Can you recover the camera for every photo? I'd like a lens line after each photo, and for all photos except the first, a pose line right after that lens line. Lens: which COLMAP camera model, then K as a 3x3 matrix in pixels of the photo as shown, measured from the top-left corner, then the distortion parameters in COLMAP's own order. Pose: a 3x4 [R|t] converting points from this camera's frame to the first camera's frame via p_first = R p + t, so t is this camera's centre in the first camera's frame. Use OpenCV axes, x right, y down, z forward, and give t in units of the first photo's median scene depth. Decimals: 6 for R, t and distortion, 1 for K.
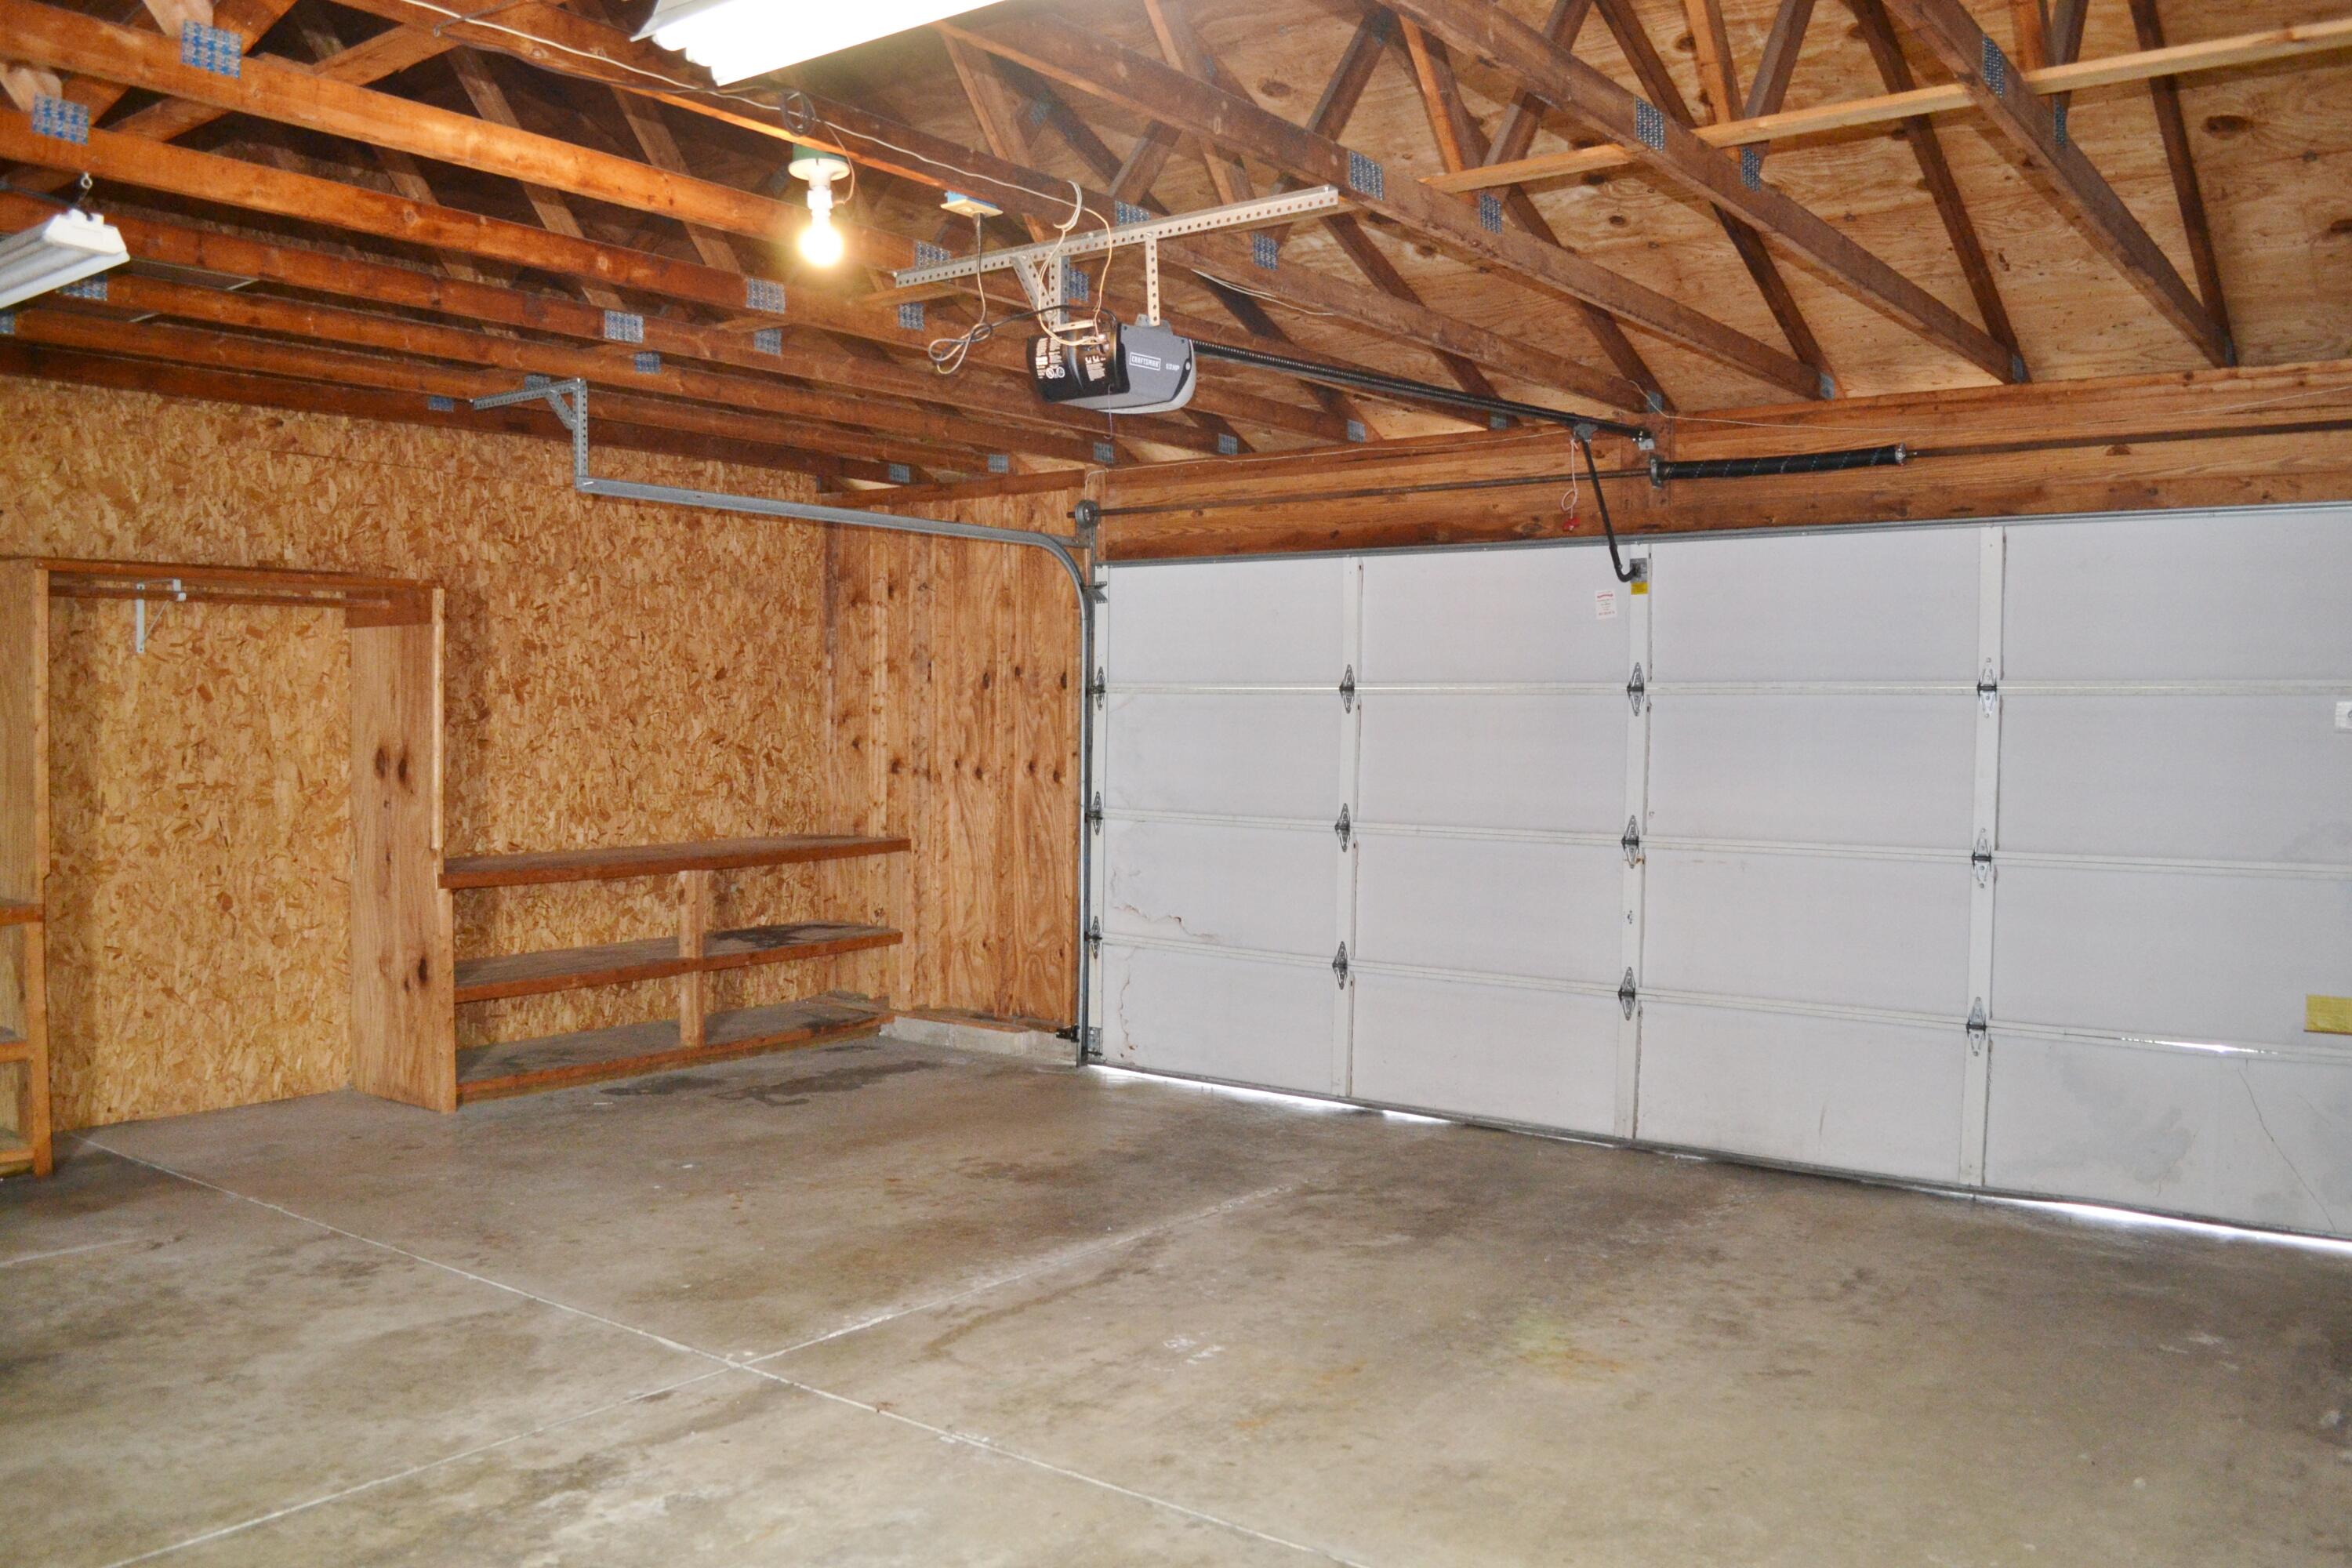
lens RADIAL K [[1901.3, 0, 1181.4], [0, 1901.3, 787.0], [0, 0, 1]] dist [-0.074589, 0.002832]
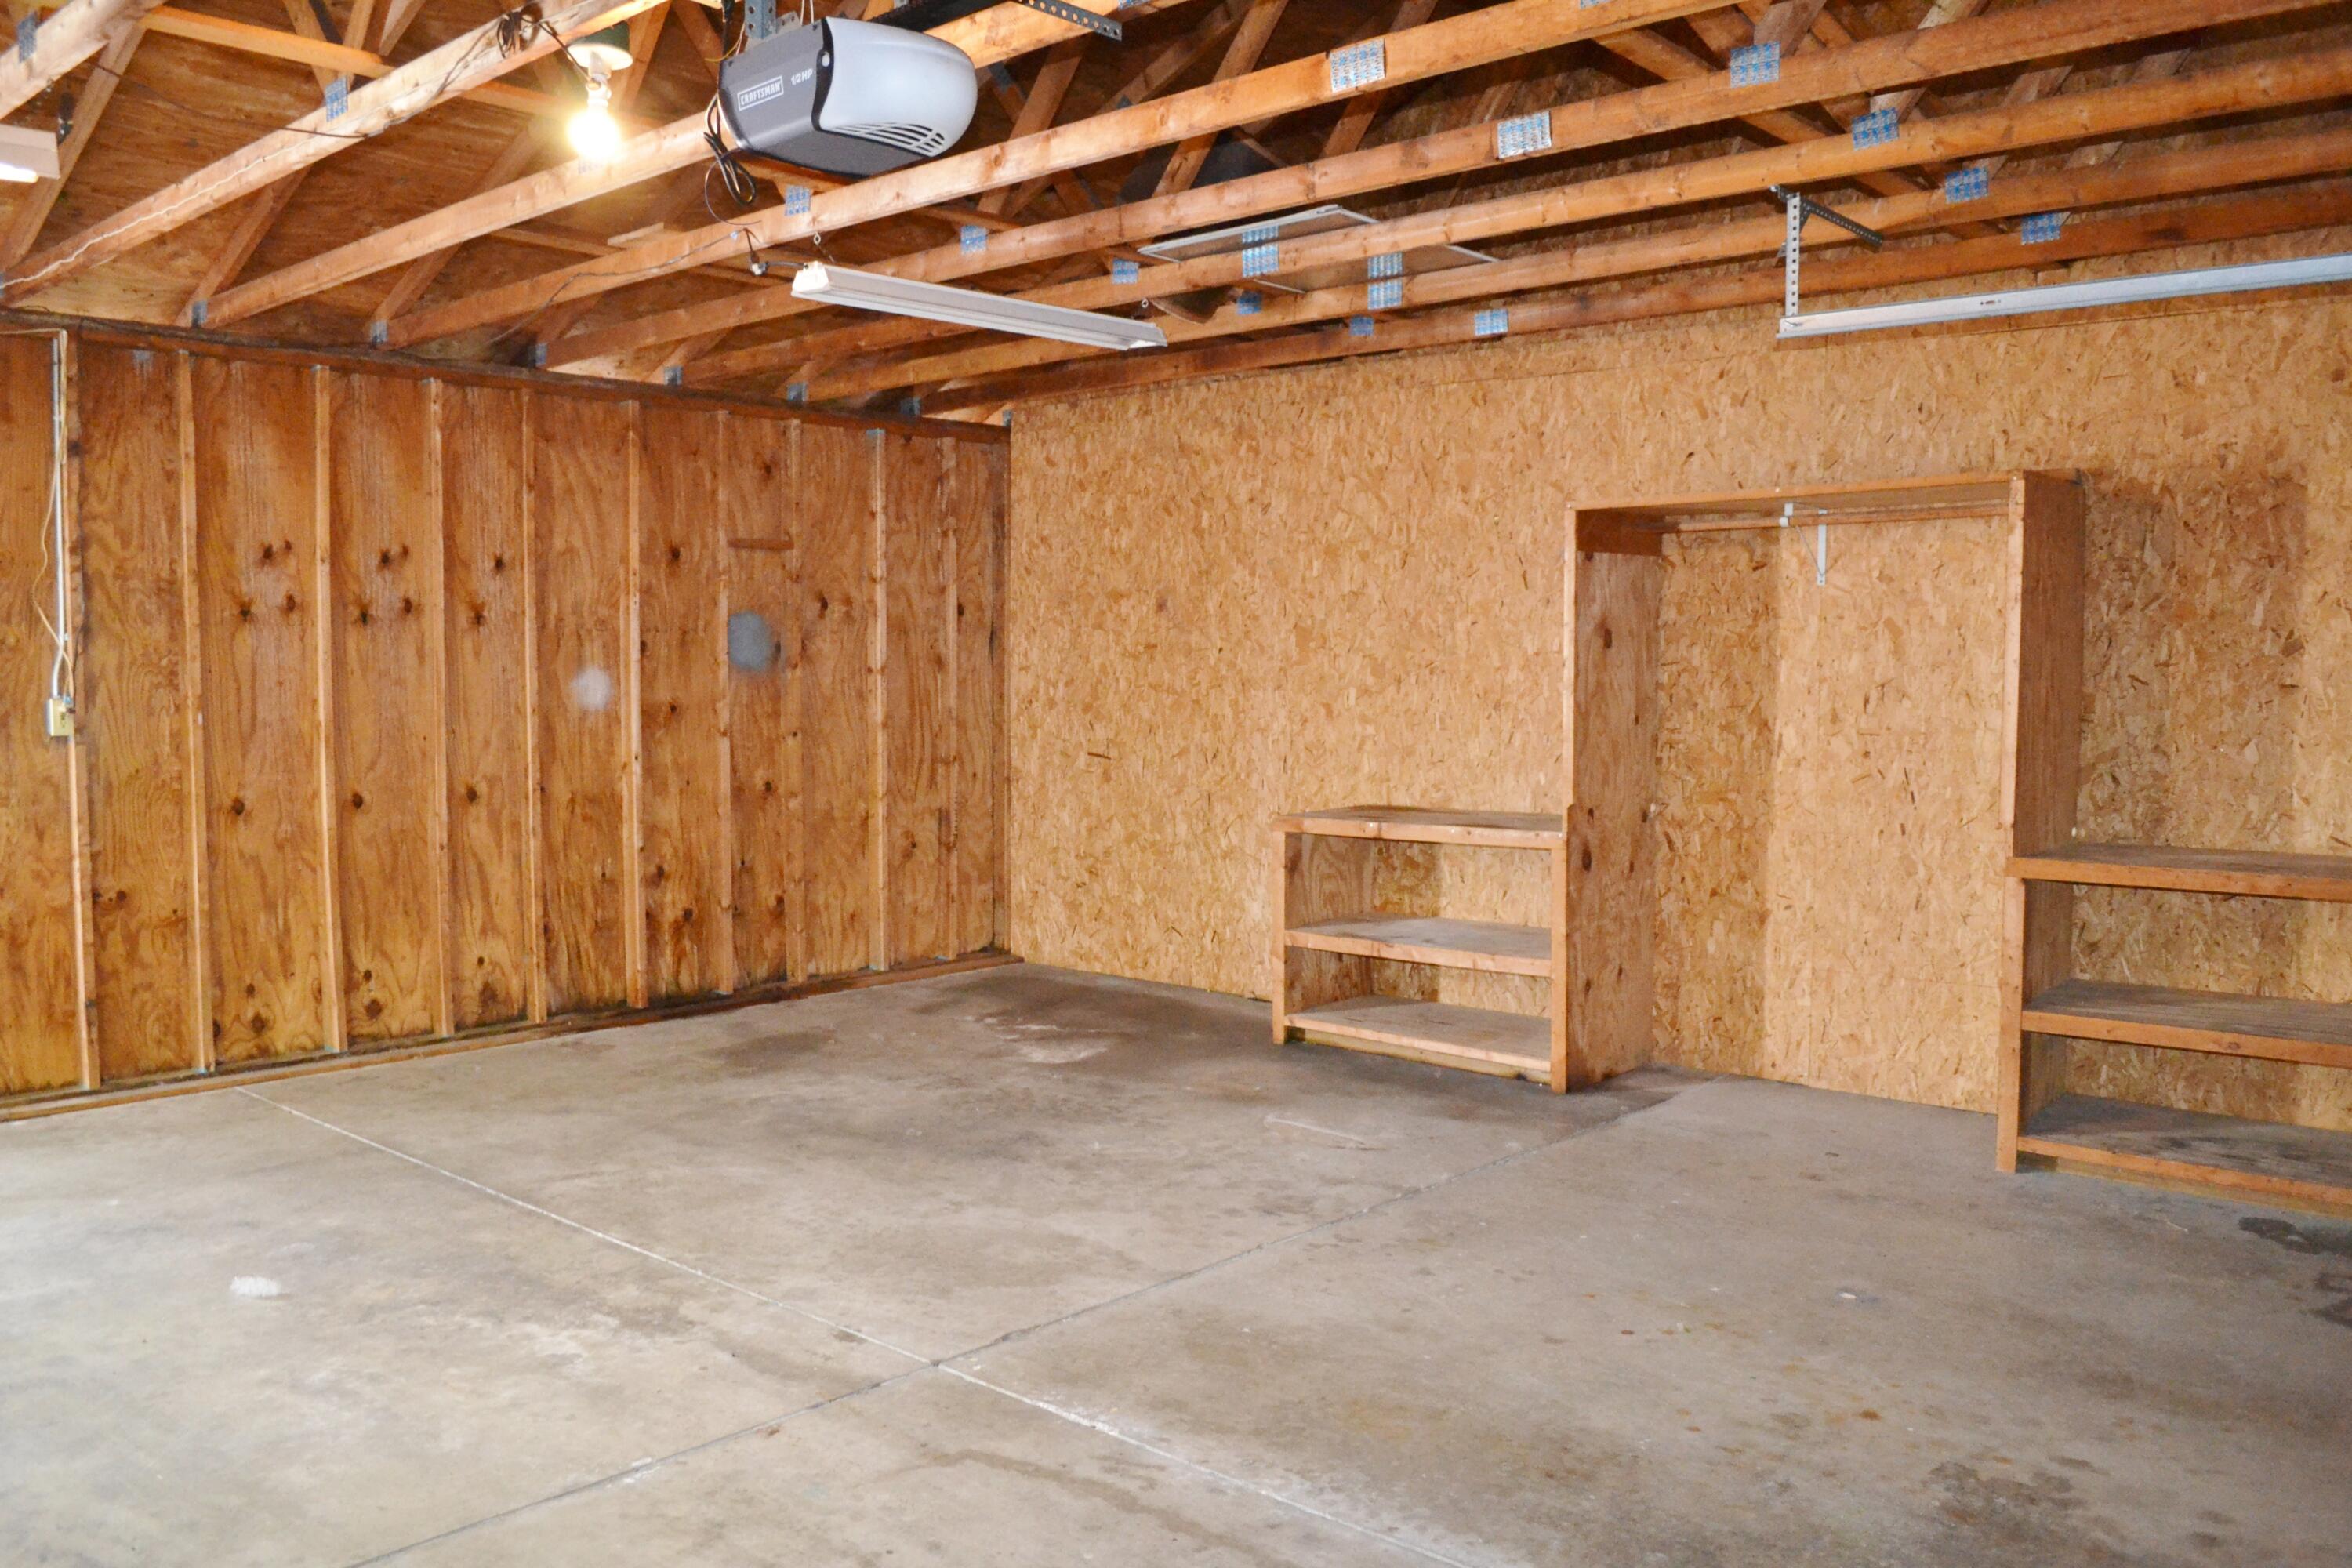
lens RADIAL K [[1901.3, 0, 1181.9], [0, 1901.3, 782.9], [0, 0, 1]] dist [-0.074589, 0.002832]
pose [[-0.094104, 0.050731, -0.994269, 0.585731], [-0.036859, 0.997839, 0.054401, -0.018688], [0.994880, 0.041767, -0.092030, 1.107810]]
